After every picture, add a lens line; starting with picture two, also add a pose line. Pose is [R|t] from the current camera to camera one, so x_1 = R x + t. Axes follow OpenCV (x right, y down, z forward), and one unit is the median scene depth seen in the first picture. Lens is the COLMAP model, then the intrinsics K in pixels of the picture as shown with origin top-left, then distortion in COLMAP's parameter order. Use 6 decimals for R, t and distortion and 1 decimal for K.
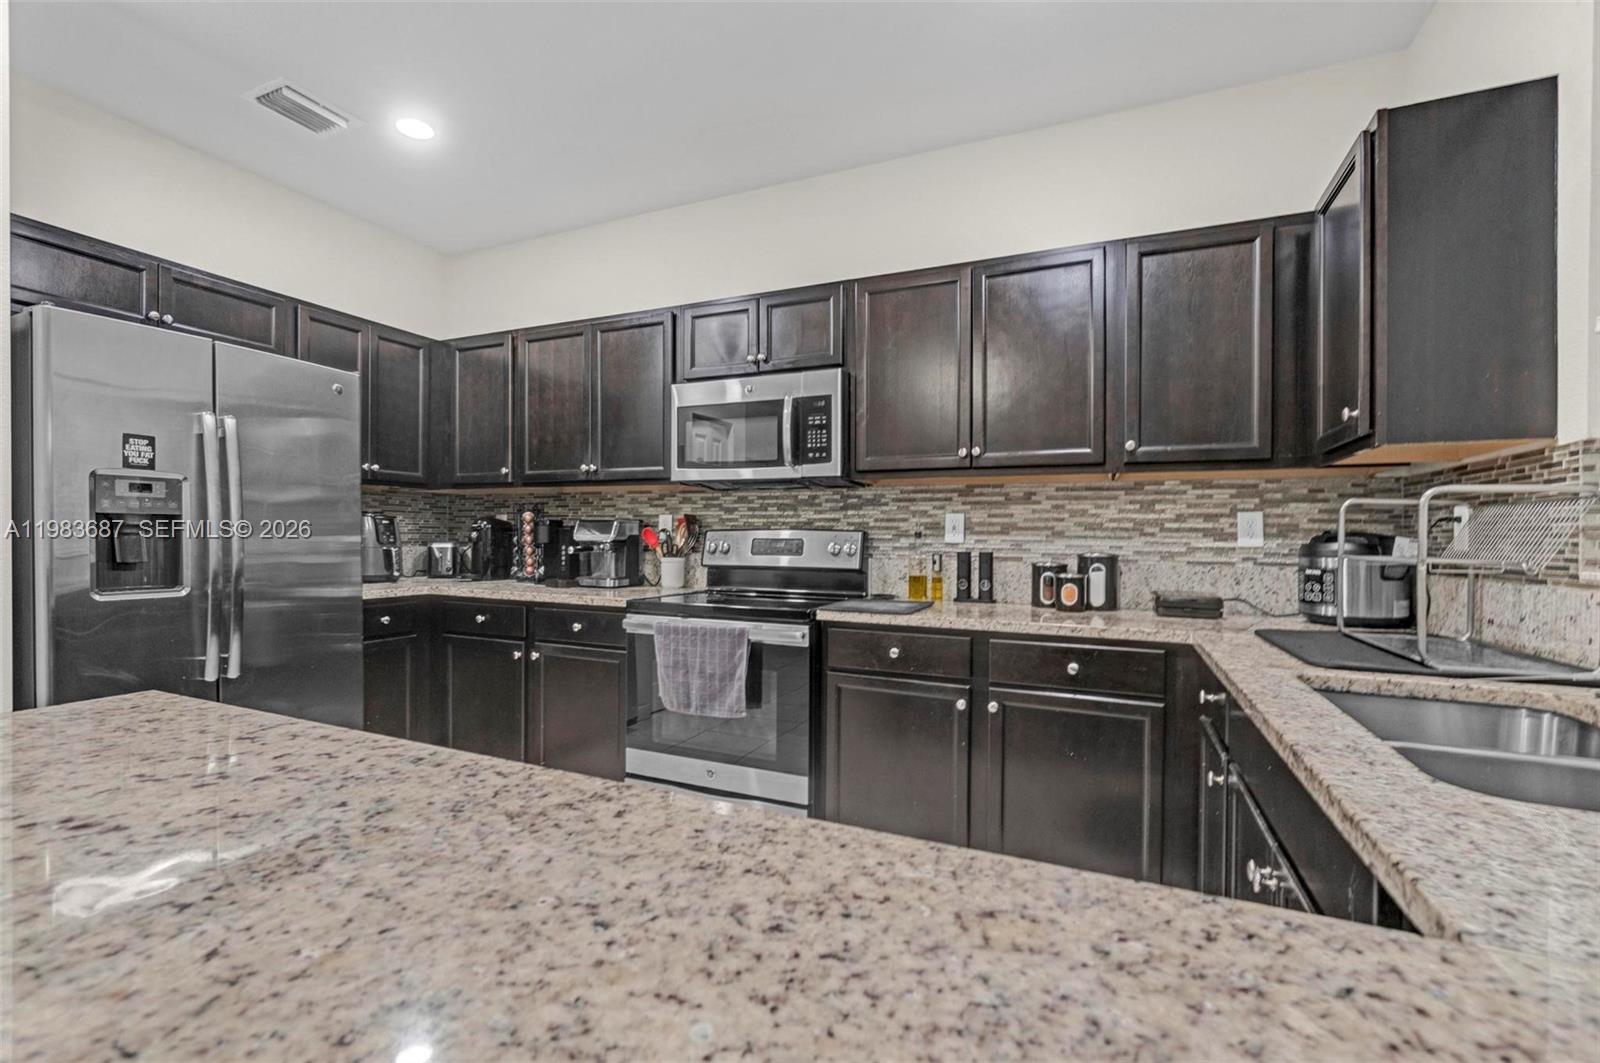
lens RADIAL K [[694.9, 0, 783.8], [0, 694.9, 528.1], [0, 0, 1]] dist [-0.001813, 0.000813]
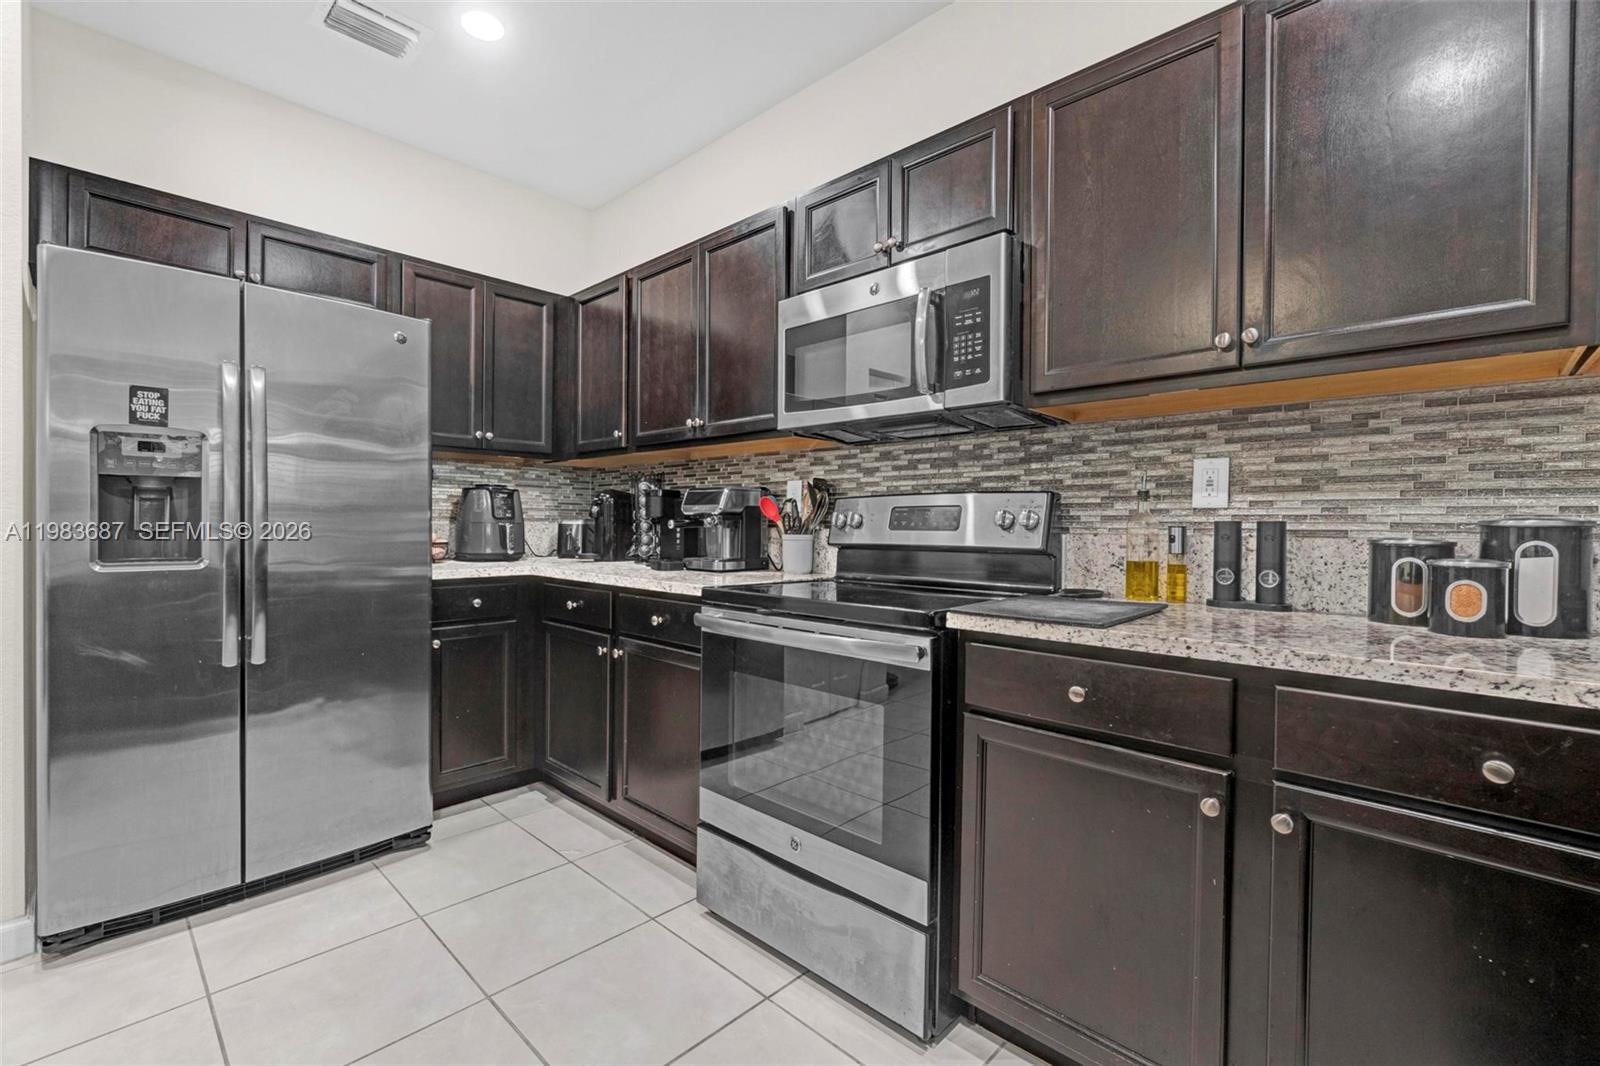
lens RADIAL K [[694.9, 0, 783.8], [0, 694.9, 529.6], [0, 0, 1]] dist [-0.001813, 0.000813]
pose [[0.943880, -0.000090, -0.330288, 0.094781], [0.006320, 0.999822, 0.017789, 0.027049], [0.330228, -0.018878, 0.943713, 0.308219]]
